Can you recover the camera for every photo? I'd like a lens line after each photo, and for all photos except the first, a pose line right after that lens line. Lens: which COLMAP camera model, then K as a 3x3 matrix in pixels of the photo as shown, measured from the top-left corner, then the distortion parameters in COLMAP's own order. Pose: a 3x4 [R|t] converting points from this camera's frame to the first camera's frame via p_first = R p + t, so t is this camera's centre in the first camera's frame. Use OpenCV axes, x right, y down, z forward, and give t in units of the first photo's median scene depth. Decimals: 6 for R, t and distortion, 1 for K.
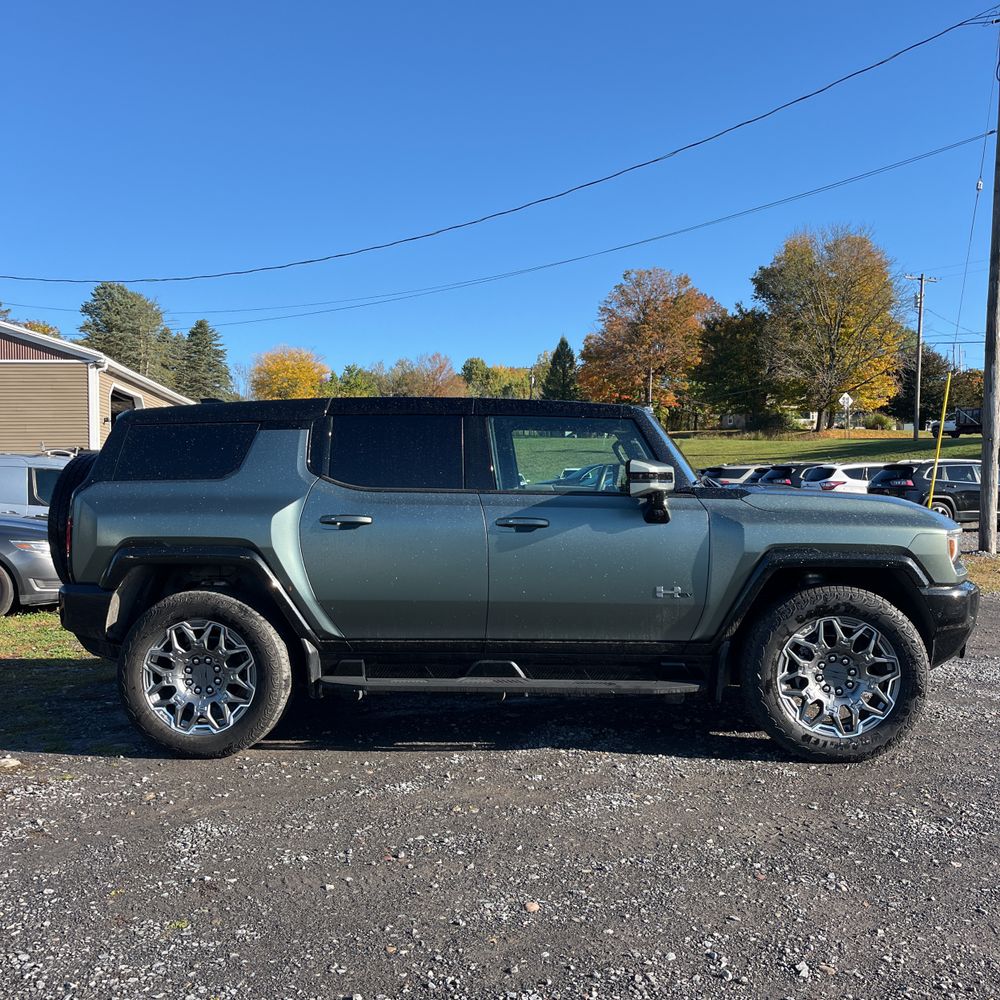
lens RADIAL K [[1017.8, 0, 514.9], [0, 1017.8, 496.7], [0, 0, 1]] dist [0.029779, 0.000000]
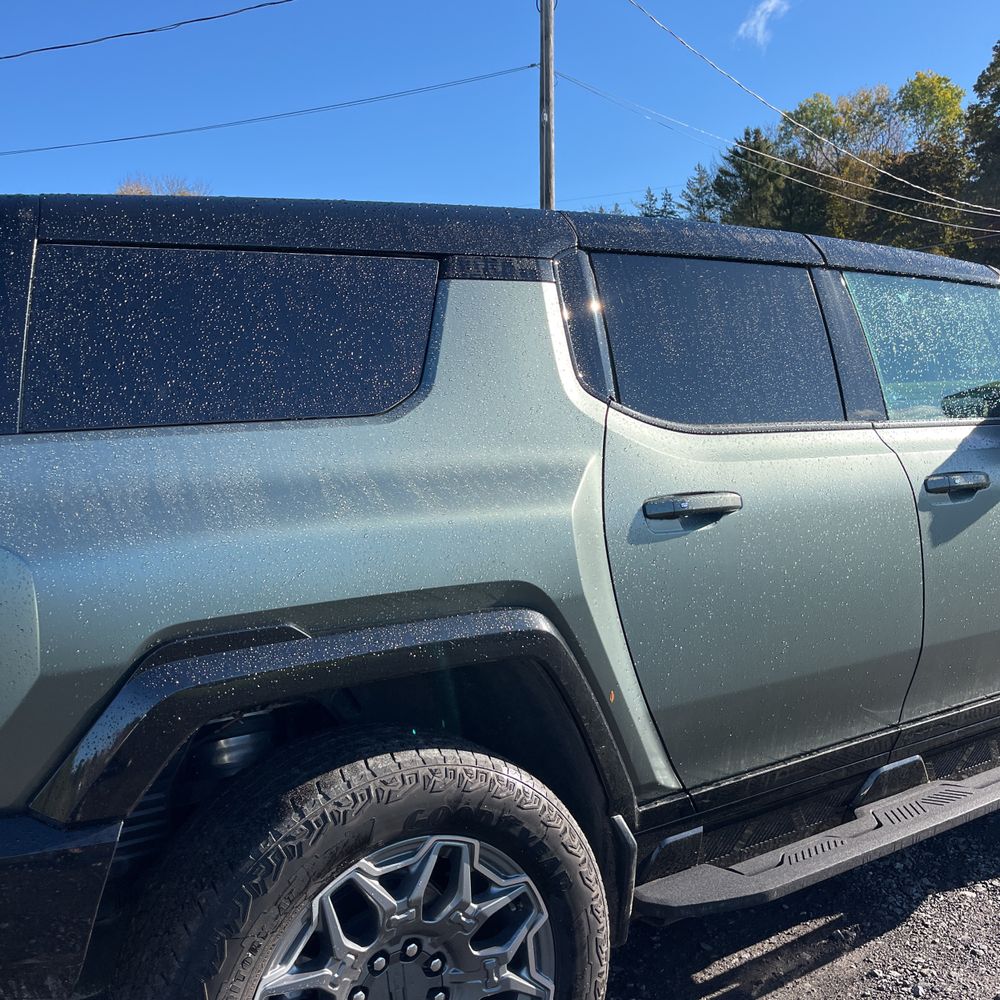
lens RADIAL K [[1017.8, 0, 488.7], [0, 1017.8, 524.0], [0, 0, 1]] dist [0.029779, 0.000000]
pose [[0.800735, -0.091551, 0.591982, -0.472220], [0.059521, 0.995521, 0.073449, -0.004613], [-0.596055, -0.023577, 0.802597, 0.717877]]
